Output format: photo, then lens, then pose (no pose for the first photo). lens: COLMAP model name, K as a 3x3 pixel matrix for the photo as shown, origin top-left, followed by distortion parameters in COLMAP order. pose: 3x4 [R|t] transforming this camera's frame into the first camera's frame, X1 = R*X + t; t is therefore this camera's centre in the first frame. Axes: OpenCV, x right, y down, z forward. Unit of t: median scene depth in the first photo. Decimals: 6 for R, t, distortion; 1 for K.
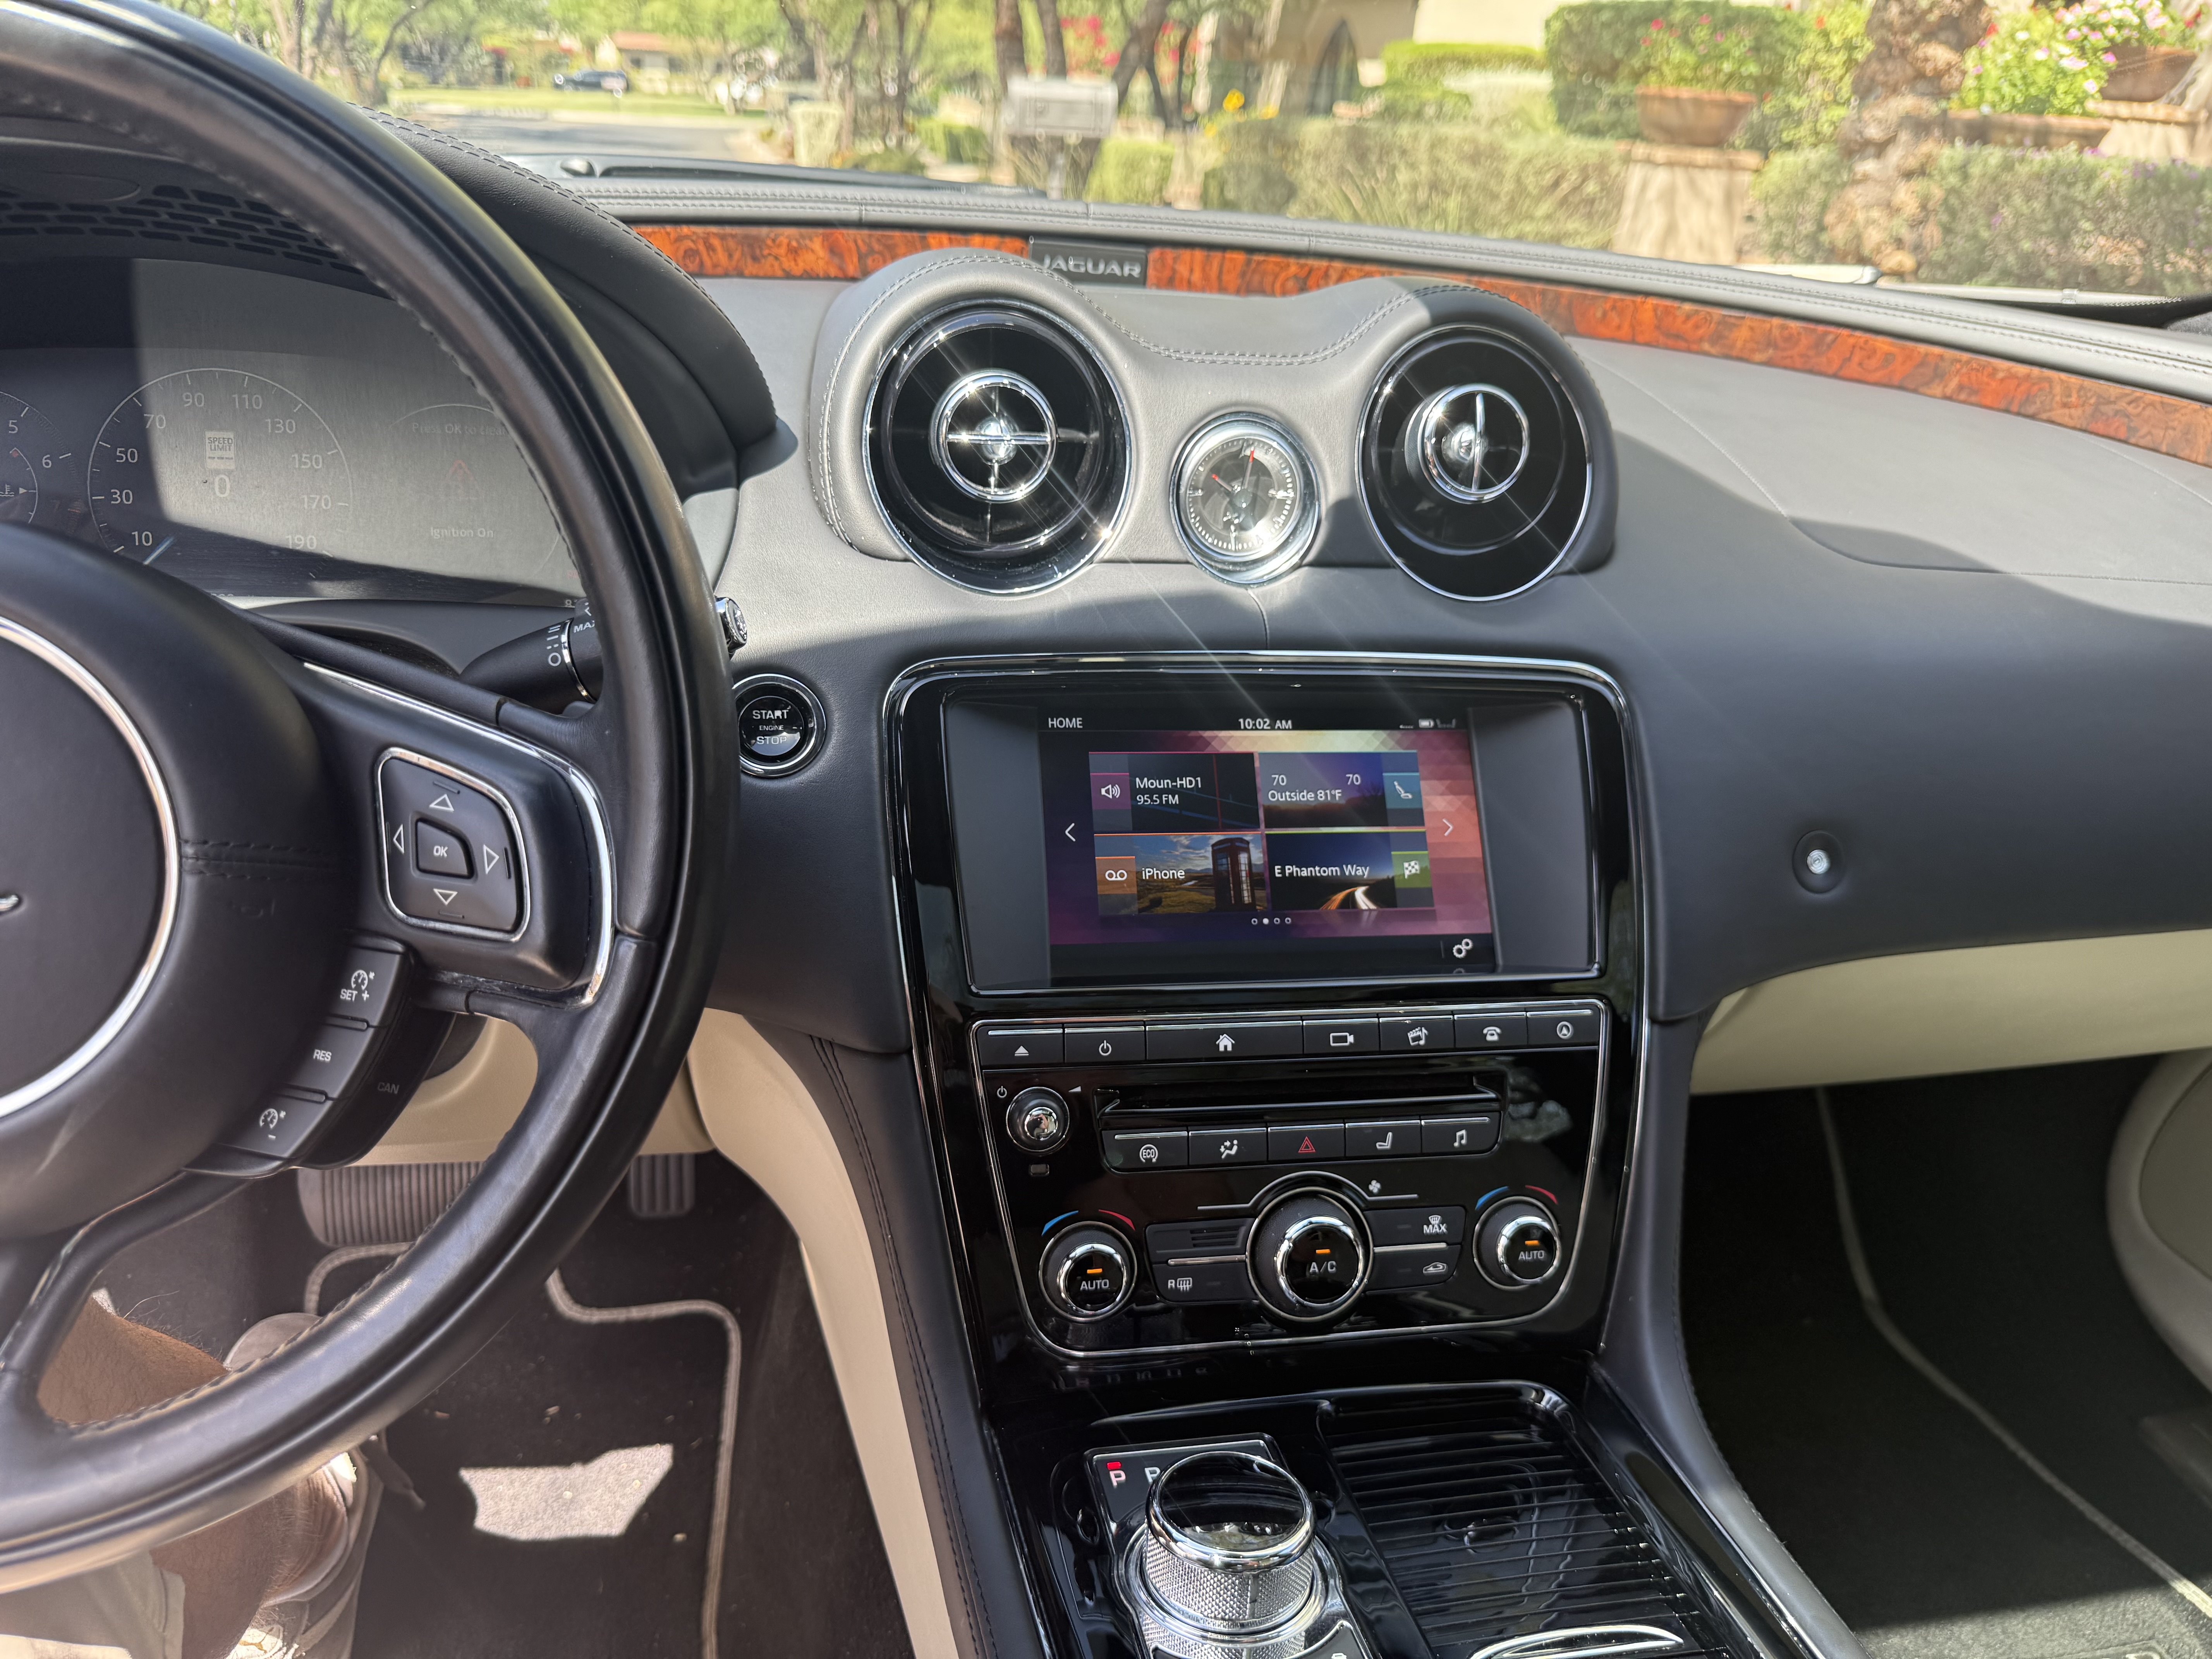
lens RADIAL K [[1566.5, 0, 1098.1], [0, 1566.5, 816.1], [0, 0, 1]] dist [0.005436, -0.022870]
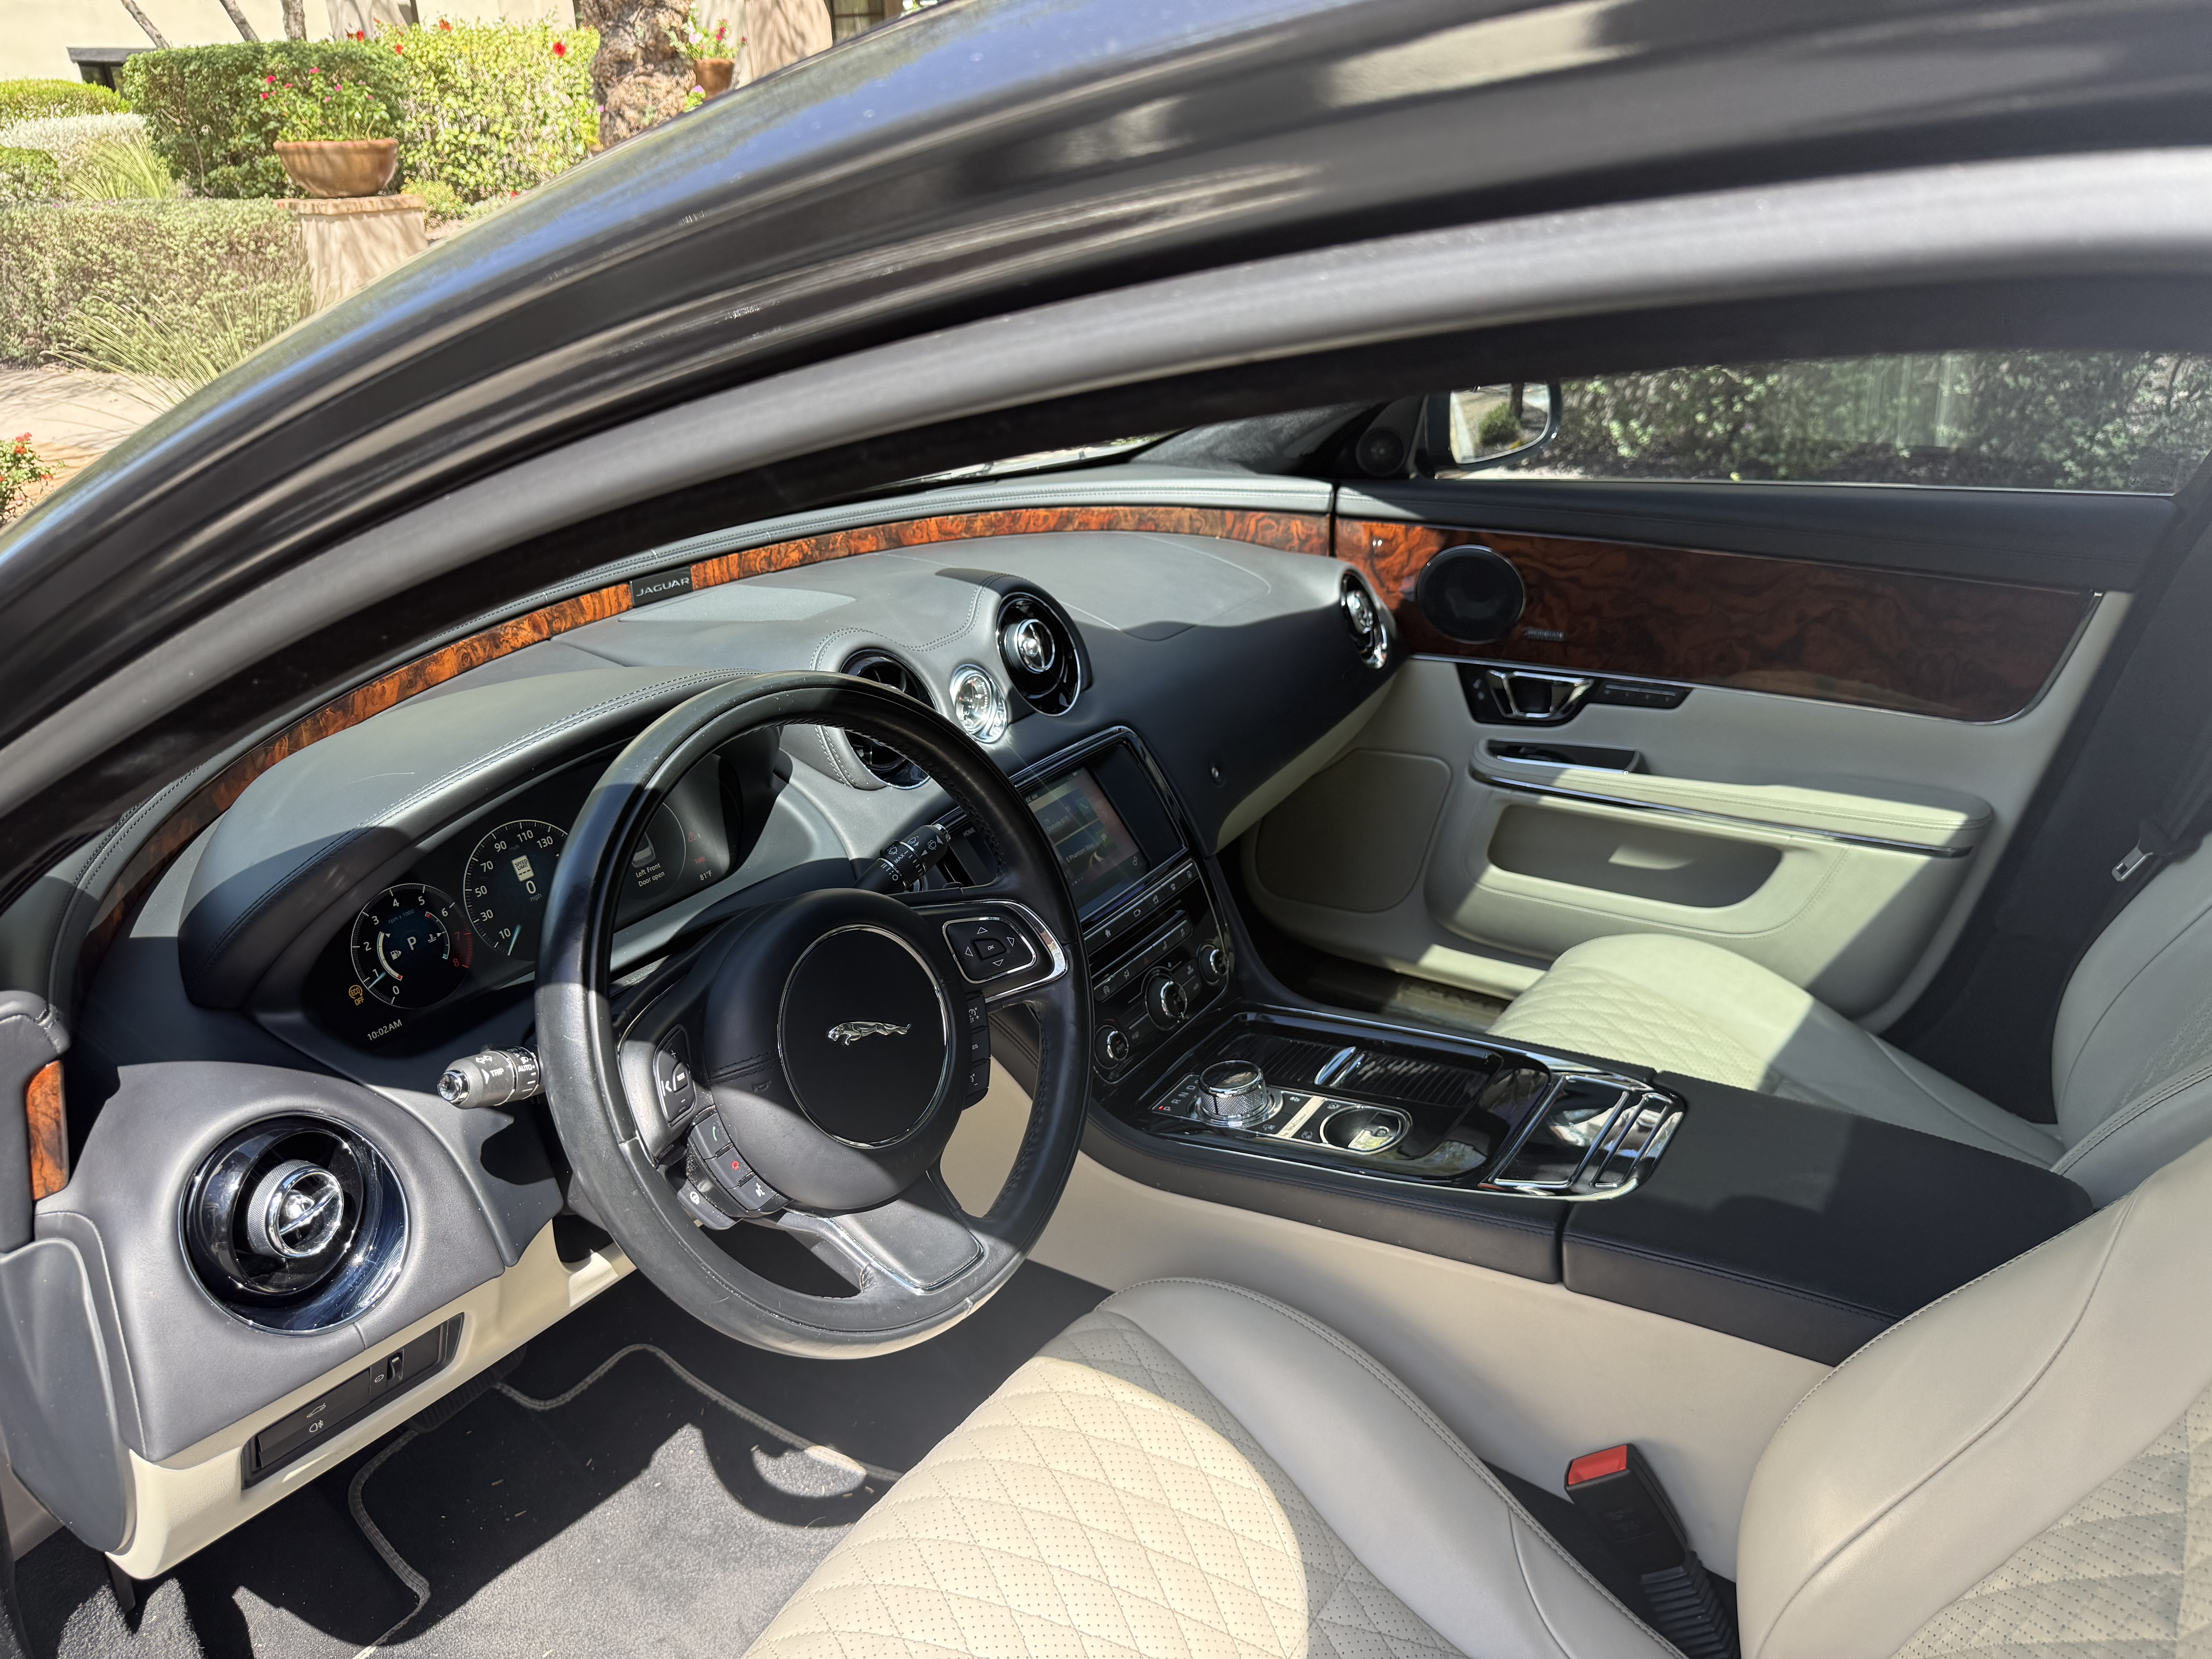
lens RADIAL K [[1566.5, 0, 1093.7], [0, 1566.5, 865.2], [0, 0, 1]] dist [0.005436, -0.022870]
pose [[0.696437, -0.377302, 0.610425, -0.751380], [0.357687, 0.919941, 0.160526, -0.186694], [-0.622122, 0.106545, 0.775637, -0.447283]]
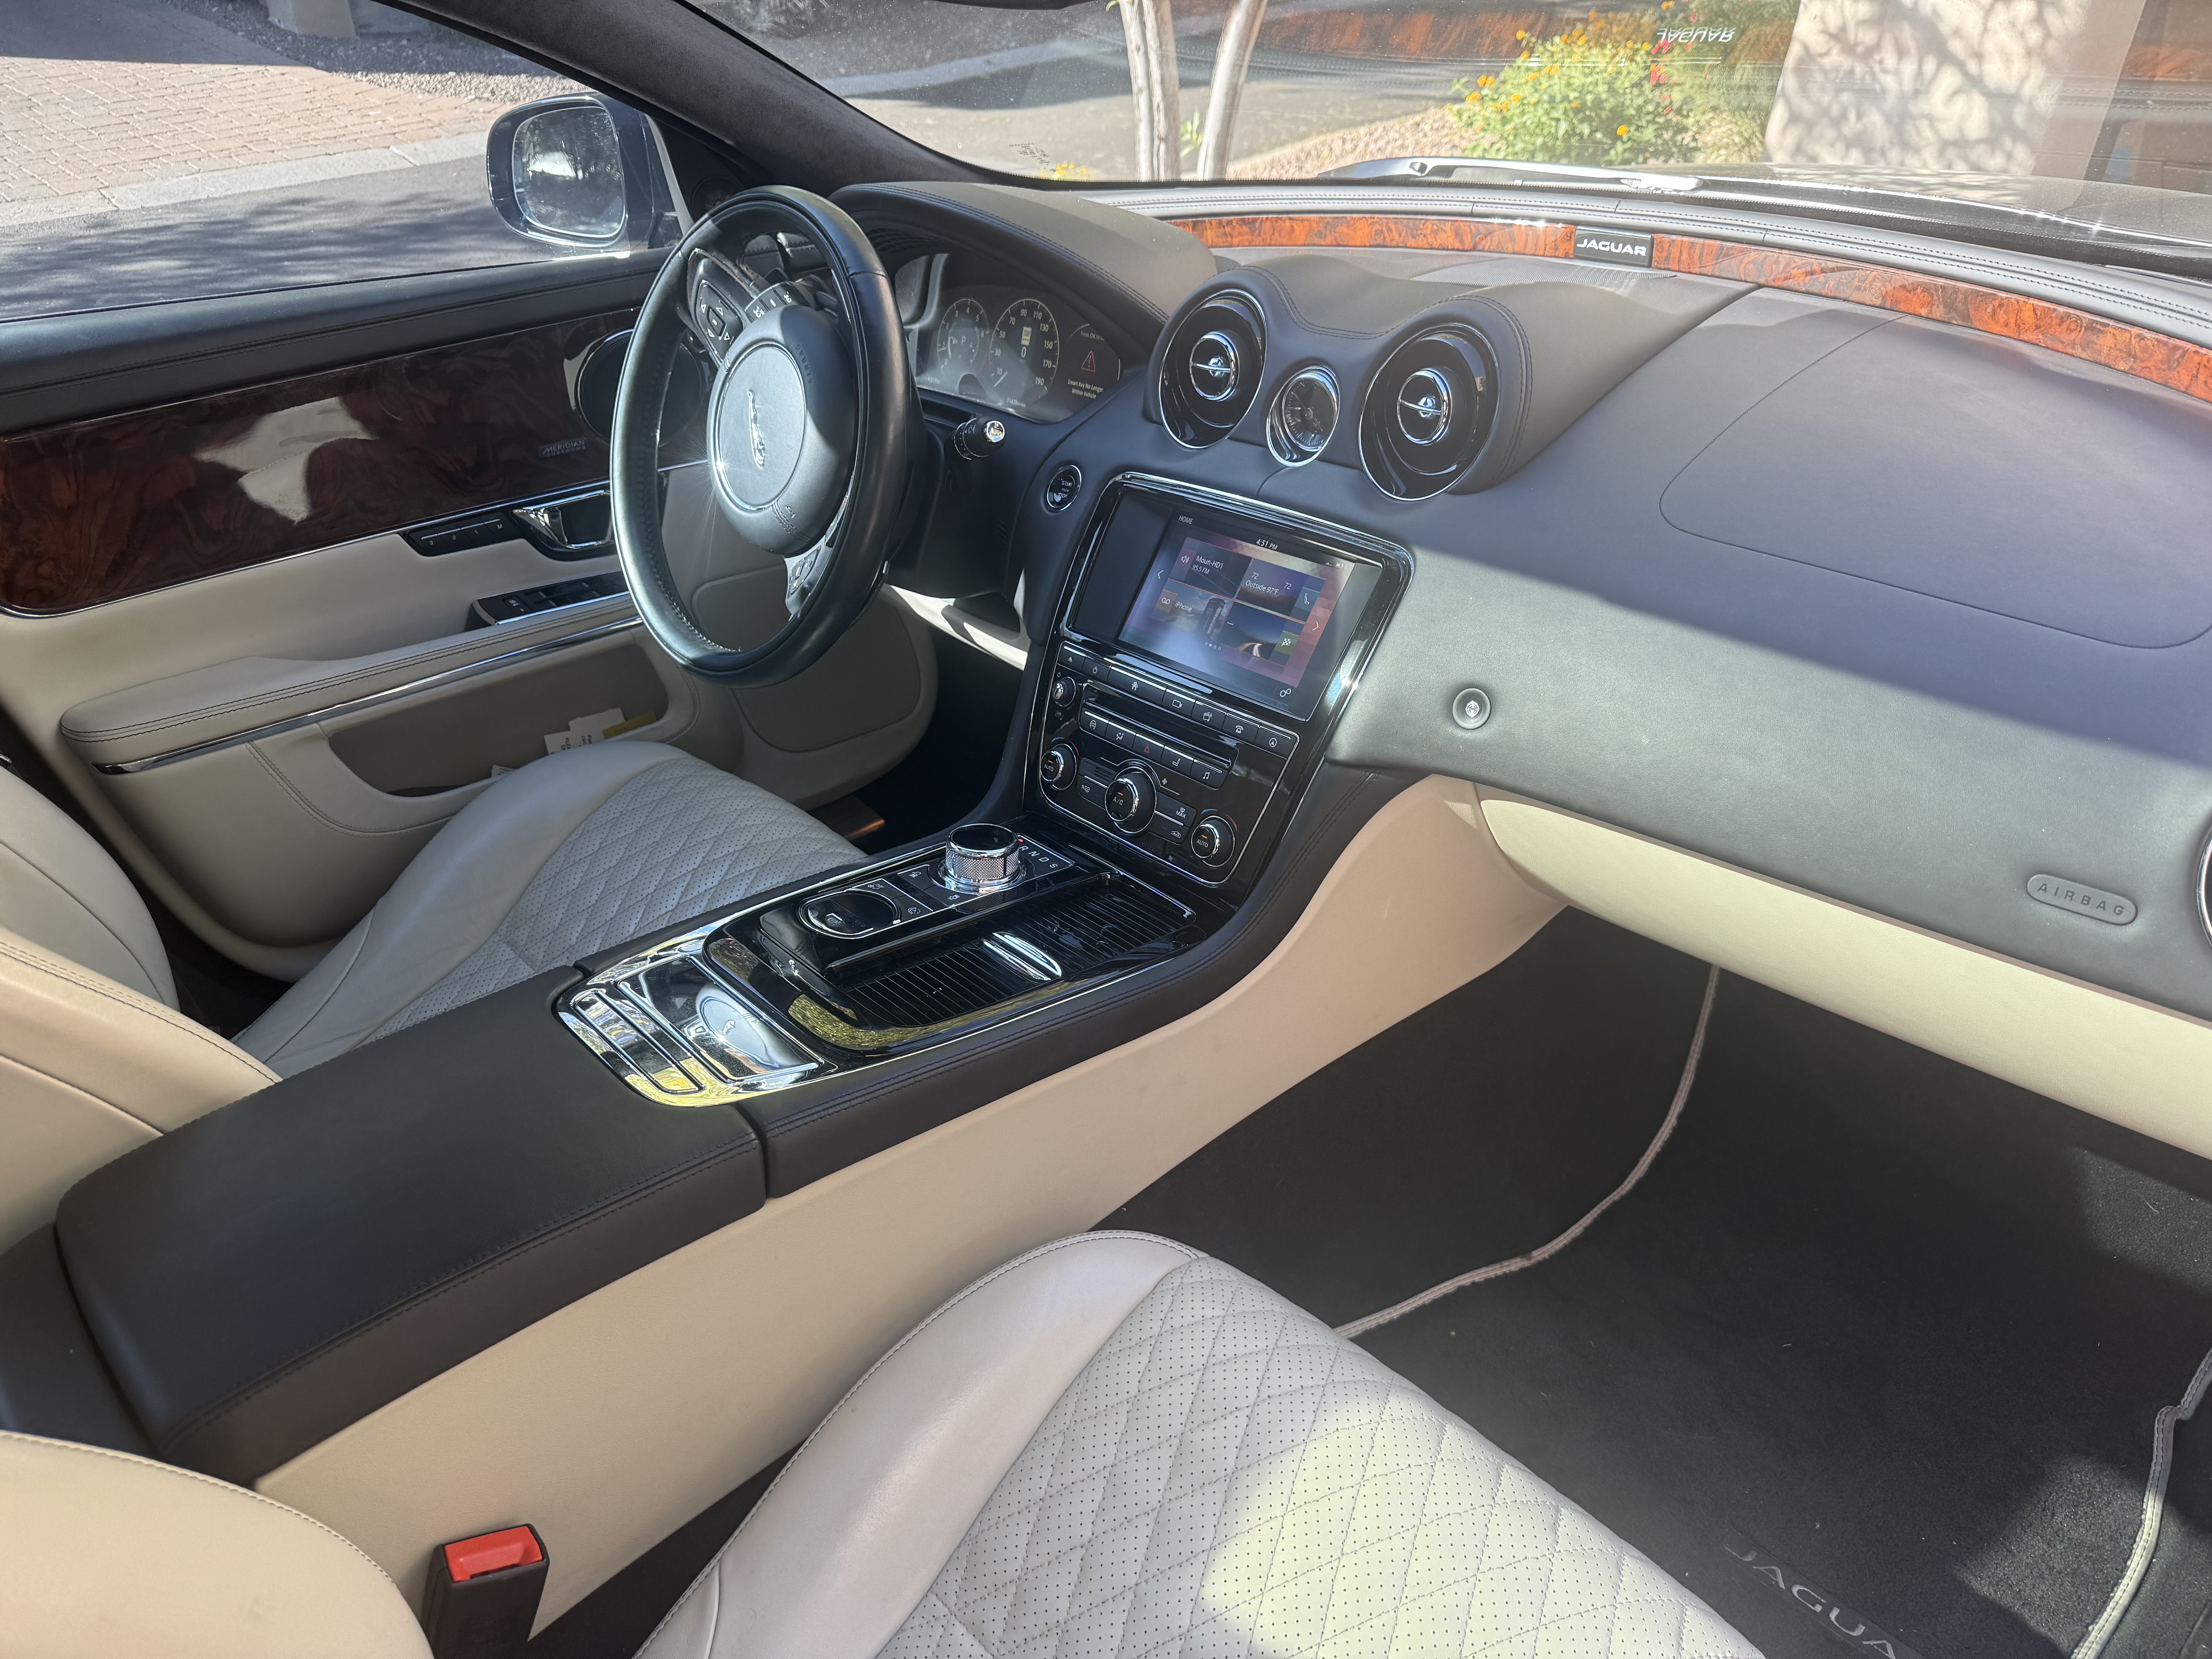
lens RADIAL K [[1566.5, 0, 1107.0], [0, 1566.5, 836.4], [0, 0, 1]] dist [0.005436, -0.022870]
pose [[0.506023, 0.339660, -0.792825, 0.994987], [-0.257253, 0.936794, 0.237146, -0.080315], [0.823263, 0.083956, 0.561418, -0.075561]]
